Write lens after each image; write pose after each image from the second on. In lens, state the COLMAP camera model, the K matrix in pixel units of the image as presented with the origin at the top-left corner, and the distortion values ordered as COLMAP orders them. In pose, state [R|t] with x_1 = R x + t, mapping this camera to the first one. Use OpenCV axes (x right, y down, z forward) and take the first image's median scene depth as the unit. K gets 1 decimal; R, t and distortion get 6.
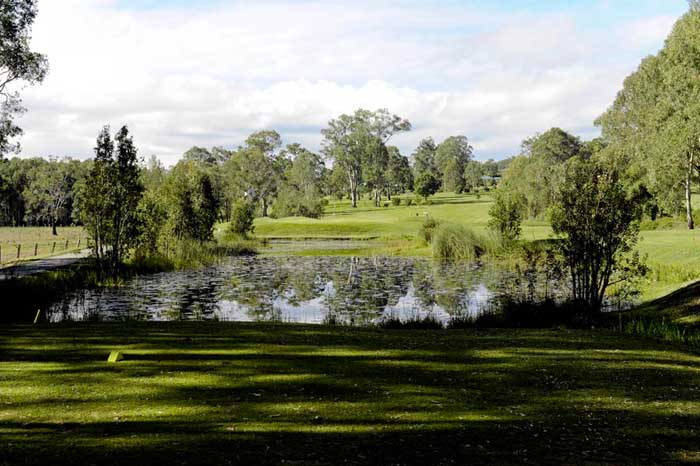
lens RADIAL K [[1010.1, 0, 350.4], [0, 1010.1, 232.2], [0, 0, 1]] dist [-0.016787, 0.000000]
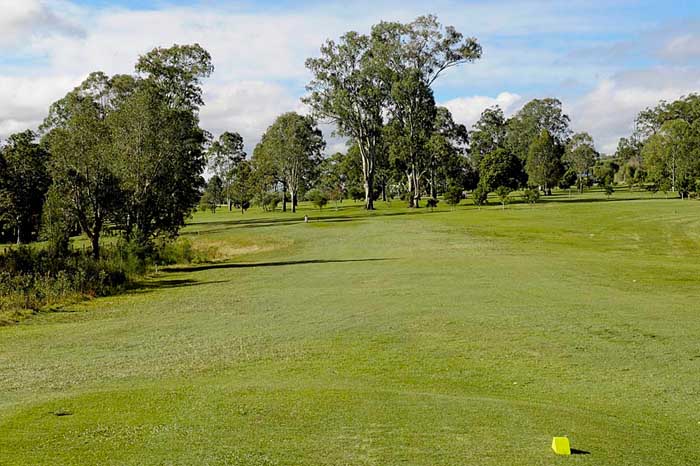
lens RADIAL K [[1047.4, 0, 349.2], [0, 1047.4, 234.5], [0, 0, 1]] dist [0.063646, 0.000000]
pose [[0.999352, 0.006723, -0.035352, 0.012706], [-0.007115, 0.999915, -0.010960, -0.005835], [0.035275, 0.011204, 0.999315, 0.465841]]
